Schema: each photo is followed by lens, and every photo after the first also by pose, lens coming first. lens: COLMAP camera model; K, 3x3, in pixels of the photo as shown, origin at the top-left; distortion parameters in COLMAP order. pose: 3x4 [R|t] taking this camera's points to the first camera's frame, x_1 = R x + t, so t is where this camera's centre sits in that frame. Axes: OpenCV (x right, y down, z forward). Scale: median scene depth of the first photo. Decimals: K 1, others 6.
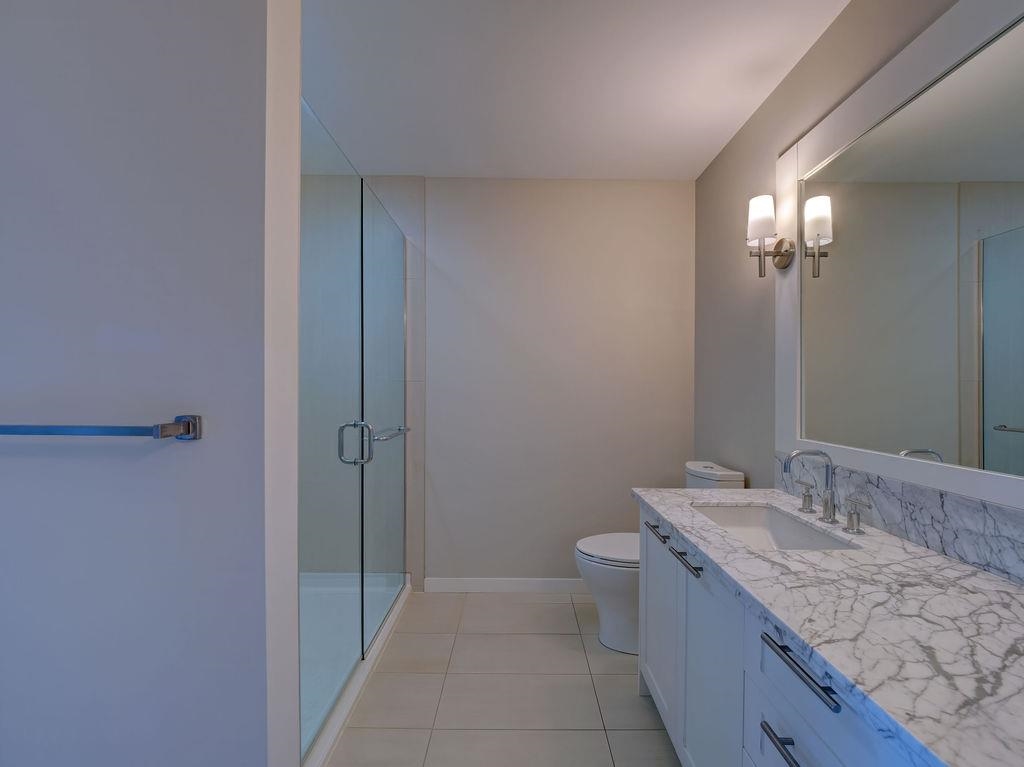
lens RADIAL K [[426.1, 0, 527.4], [0, 426.1, 389.4], [0, 0, 1]] dist [-0.045485, 0.010458]
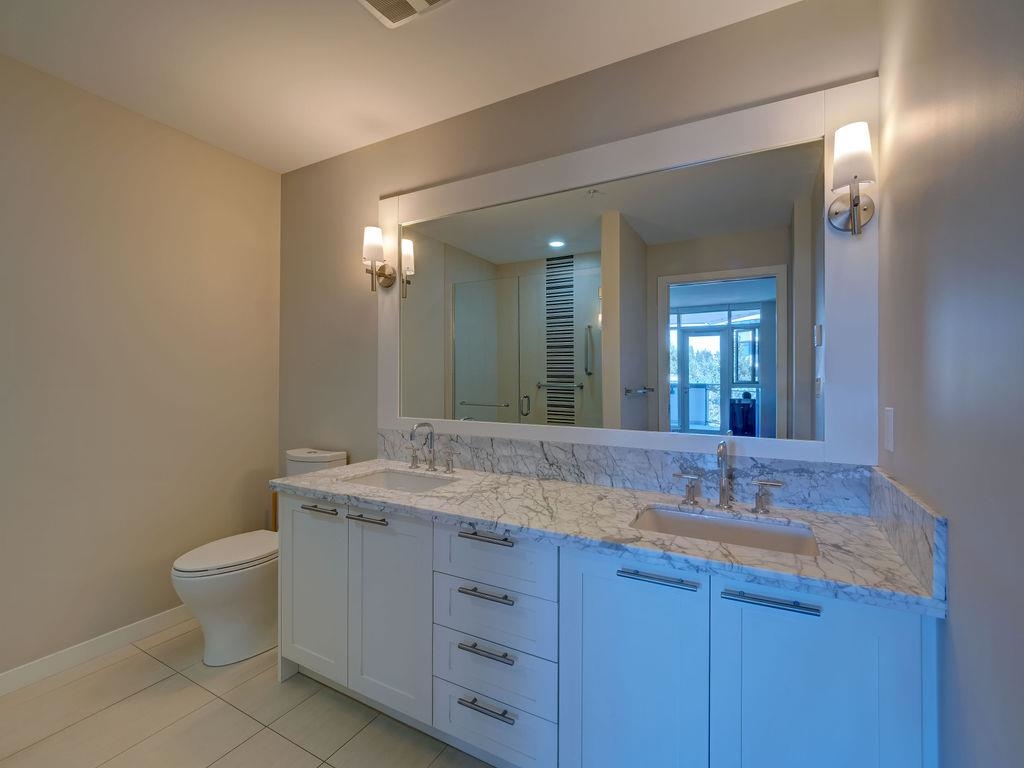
lens RADIAL K [[426.1, 0, 527.4], [0, 426.1, 389.9], [0, 0, 1]] dist [-0.045485, 0.010458]
pose [[0.470292, -0.026851, 0.882103, -0.362233], [0.004732, 0.999599, 0.027905, -0.006831], [-0.882498, -0.008950, 0.470230, -0.004405]]
